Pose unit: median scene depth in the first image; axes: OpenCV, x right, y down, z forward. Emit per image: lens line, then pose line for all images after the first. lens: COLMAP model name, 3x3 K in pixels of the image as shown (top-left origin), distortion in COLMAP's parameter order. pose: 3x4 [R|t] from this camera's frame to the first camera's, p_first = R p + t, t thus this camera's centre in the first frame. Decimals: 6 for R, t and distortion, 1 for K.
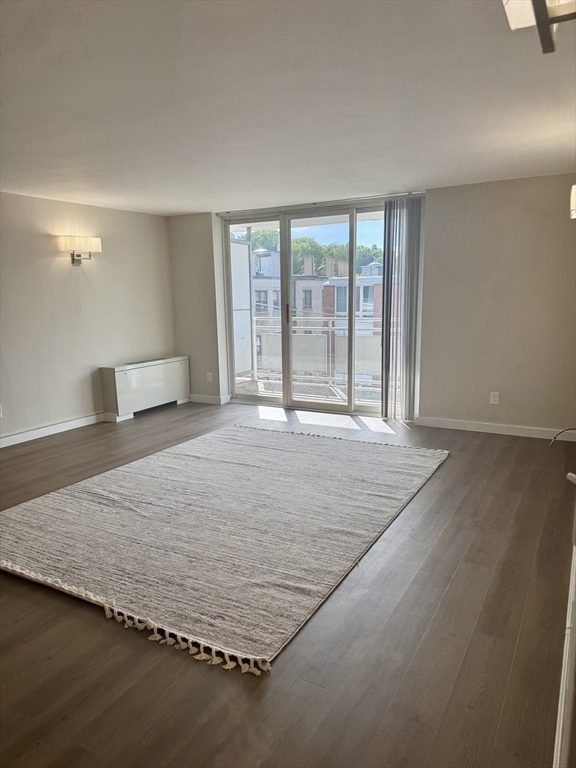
lens RADIAL K [[539.3, 0, 290.2], [0, 539.3, 383.1], [0, 0, 1]] dist [-0.004685, -0.005437]
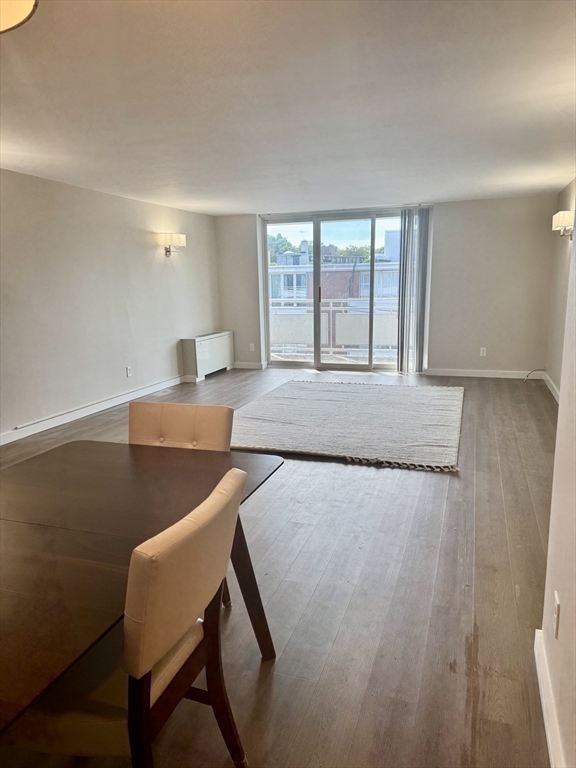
lens RADIAL K [[539.3, 0, 286.0], [0, 539.3, 385.8], [0, 0, 1]] dist [-0.004685, -0.005437]
pose [[0.985454, -0.036114, 0.166060, -0.328745], [0.032143, 0.999131, 0.026538, 0.054555], [-0.166874, -0.020815, 0.985759, -0.275102]]
